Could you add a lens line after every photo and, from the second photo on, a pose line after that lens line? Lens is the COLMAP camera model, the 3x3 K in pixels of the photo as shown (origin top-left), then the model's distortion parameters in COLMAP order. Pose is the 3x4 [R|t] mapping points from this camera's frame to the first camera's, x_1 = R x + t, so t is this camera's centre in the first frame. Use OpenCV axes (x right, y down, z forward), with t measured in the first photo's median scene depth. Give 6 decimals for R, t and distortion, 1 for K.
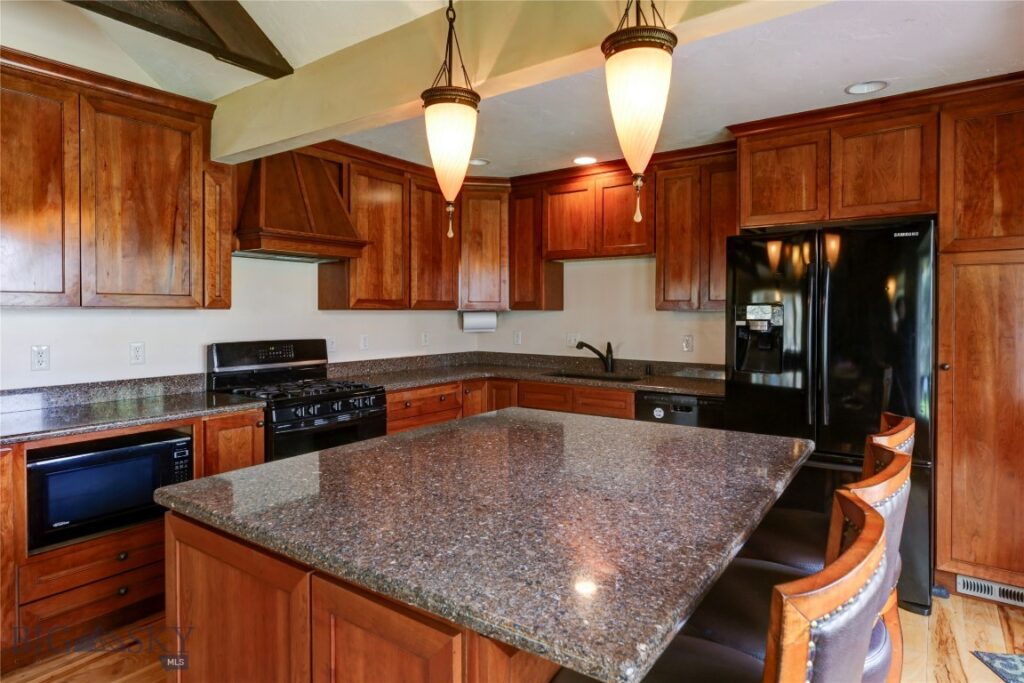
lens RADIAL K [[587.4, 0, 514.1], [0, 587.4, 322.1], [0, 0, 1]] dist [-0.001367, 0.000961]
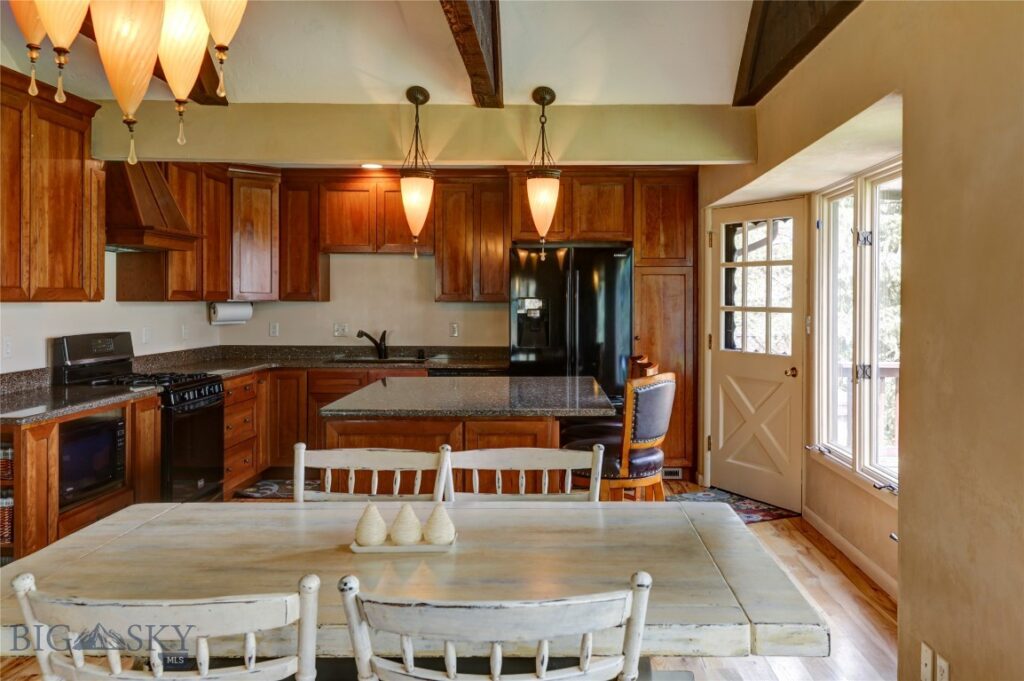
lens RADIAL K [[871.5, 0, 570.0], [0, 871.5, 314.4], [0, 0, 1]] dist [0.009386, -0.008698]
pose [[0.803775, -0.008977, 0.594866, -0.707898], [0.008822, 0.999956, 0.003169, 0.002804], [-0.594868, 0.002701, 0.803819, -0.685124]]
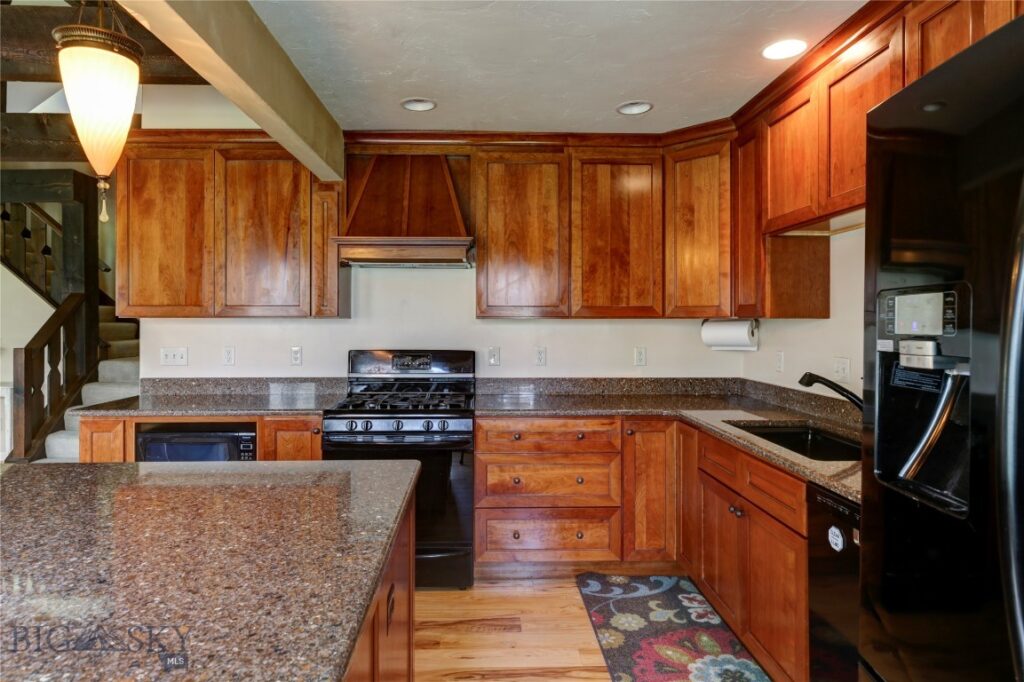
lens RADIAL K [[579.1, 0, 499.5], [0, 579.1, 322.4], [0, 0, 1]] dist [-0.006529, 0.000370]
pose [[0.609215, -0.002647, -0.793001, 0.496602], [-0.014896, 0.999780, -0.014782, -0.003163], [0.792865, 0.020818, 0.609041, 0.577169]]
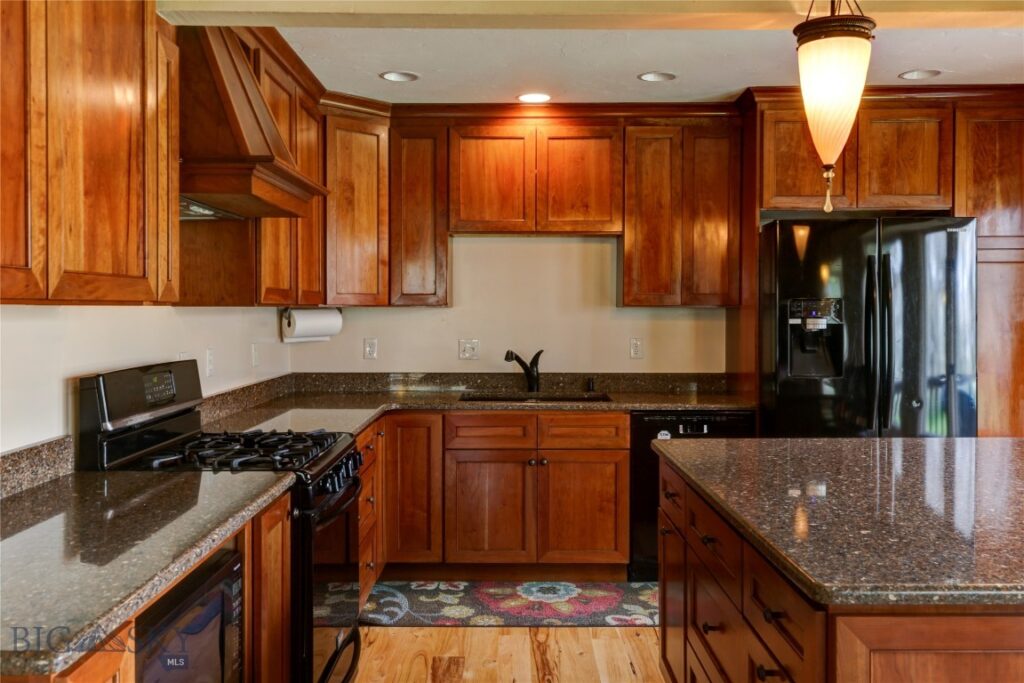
lens RADIAL K [[866.9, 0, 512.3], [0, 866.9, 331.0], [0, 0, 1]] dist [0.014898, -0.009651]
pose [[0.812714, -0.017357, 0.582405, -0.663588], [0.012601, 0.999846, 0.012213, -0.004485], [-0.582527, -0.002587, 0.812807, 0.195234]]
